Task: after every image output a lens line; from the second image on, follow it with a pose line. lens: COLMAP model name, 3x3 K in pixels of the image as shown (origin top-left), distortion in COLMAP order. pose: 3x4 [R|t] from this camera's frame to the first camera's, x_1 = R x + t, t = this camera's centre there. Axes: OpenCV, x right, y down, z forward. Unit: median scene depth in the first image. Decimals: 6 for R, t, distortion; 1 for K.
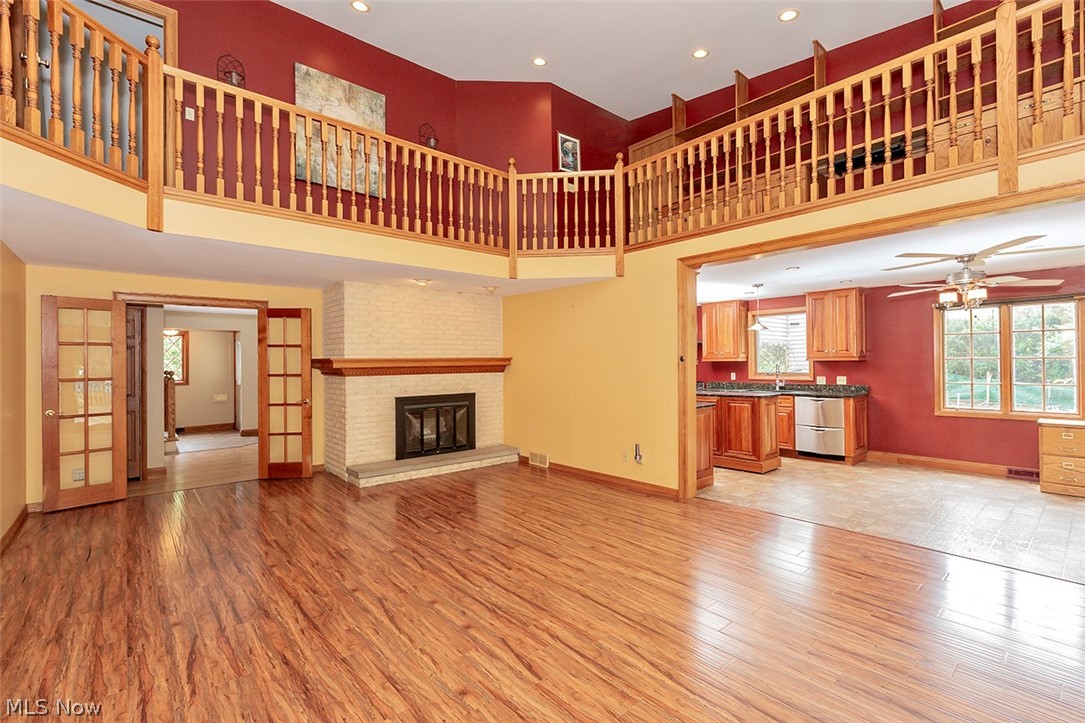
lens RADIAL K [[477.4, 0, 523.1], [0, 477.4, 361.7], [0, 0, 1]] dist [-0.000456, -0.000422]
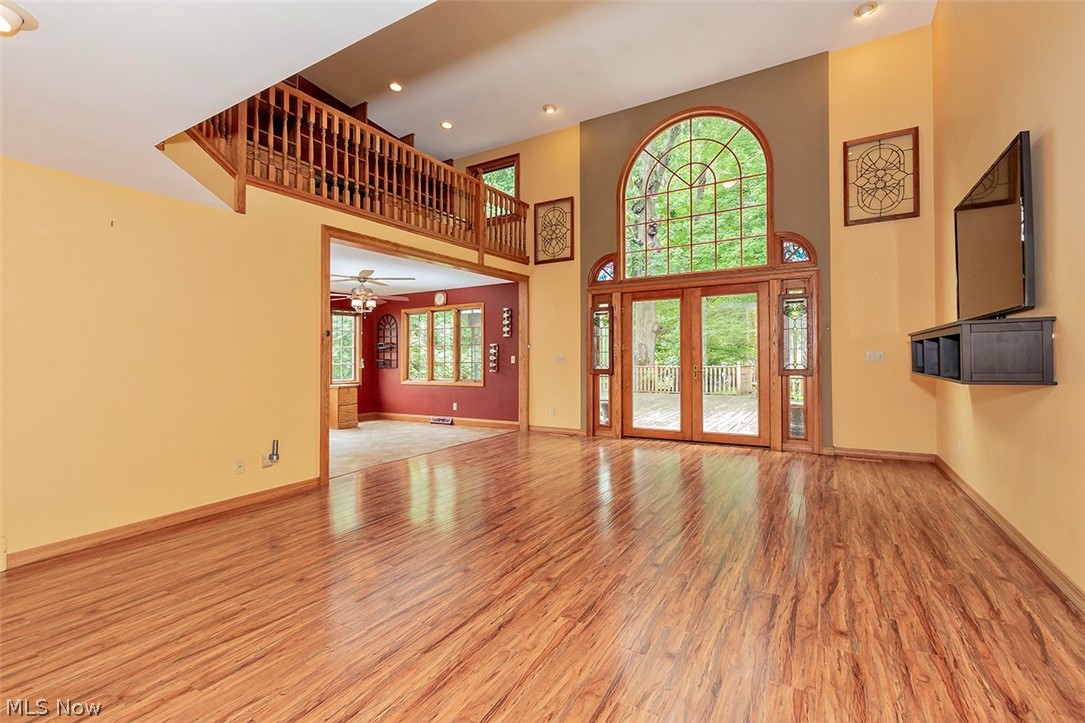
lens RADIAL K [[488.9, 0, 542.5], [0, 488.9, 361.5], [0, 0, 1]] dist [0.001519, -0.000050]
pose [[-0.339829, 0.004728, 0.940475, -1.112663], [0.014602, 0.999893, 0.000250, 0.086819], [-0.940374, 0.013818, -0.339861, 1.460231]]
